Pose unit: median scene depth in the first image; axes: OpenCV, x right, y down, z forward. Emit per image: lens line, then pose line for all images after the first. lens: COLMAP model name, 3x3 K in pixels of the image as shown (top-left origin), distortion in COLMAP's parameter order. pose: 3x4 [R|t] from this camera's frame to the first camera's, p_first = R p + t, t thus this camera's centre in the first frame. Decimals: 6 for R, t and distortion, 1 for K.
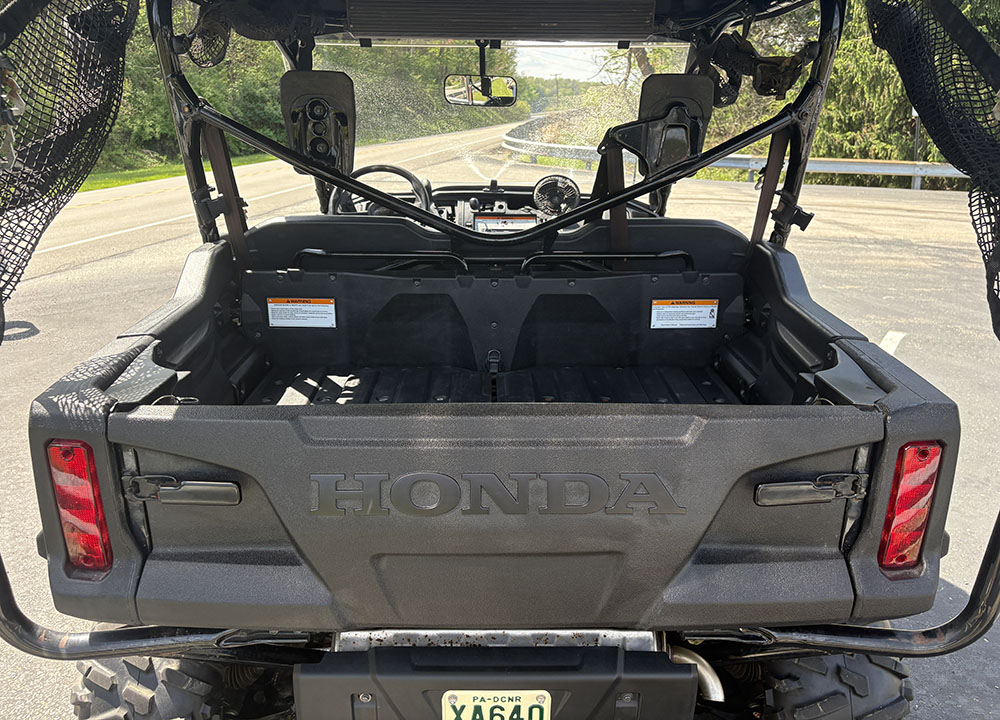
lens RADIAL K [[750.7, 0, 500.0], [0, 750.7, 360.0], [0, 0, 1]] dist [0.076420, 0.000427]
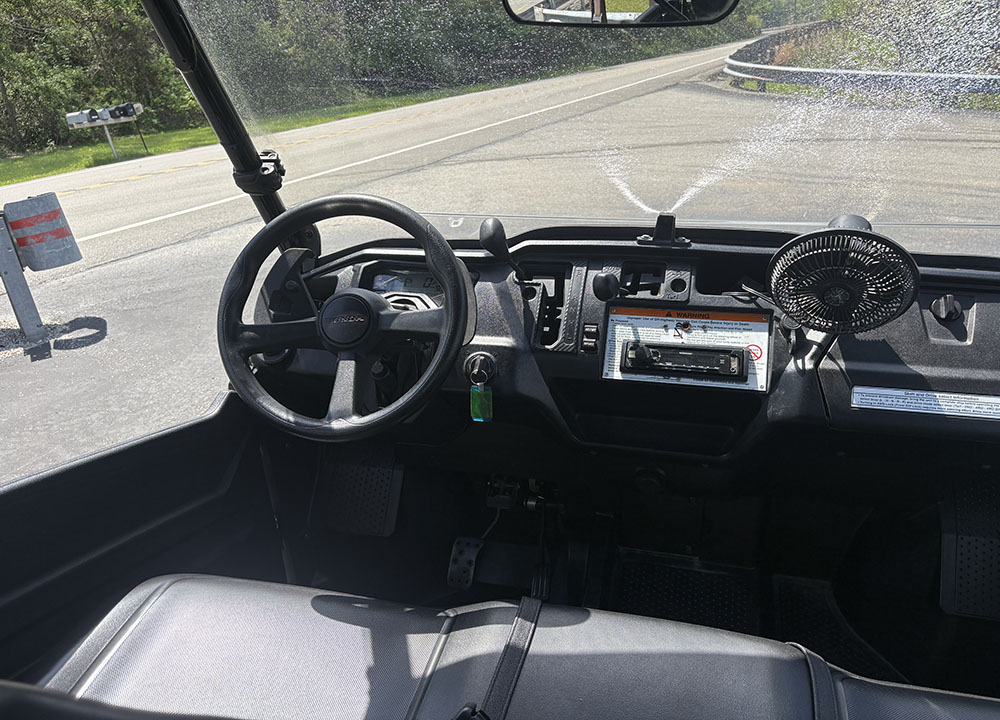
lens RADIAL K [[748.1, 0, 500.0], [0, 748.1, 360.0], [0, 0, 1]] dist [0.068164, -0.074231]
pose [[0.963833, 0.078503, -0.254683, 0.014599], [-0.054834, 0.993601, 0.098748, -0.197473], [0.260805, -0.081211, 0.961970, 0.587625]]
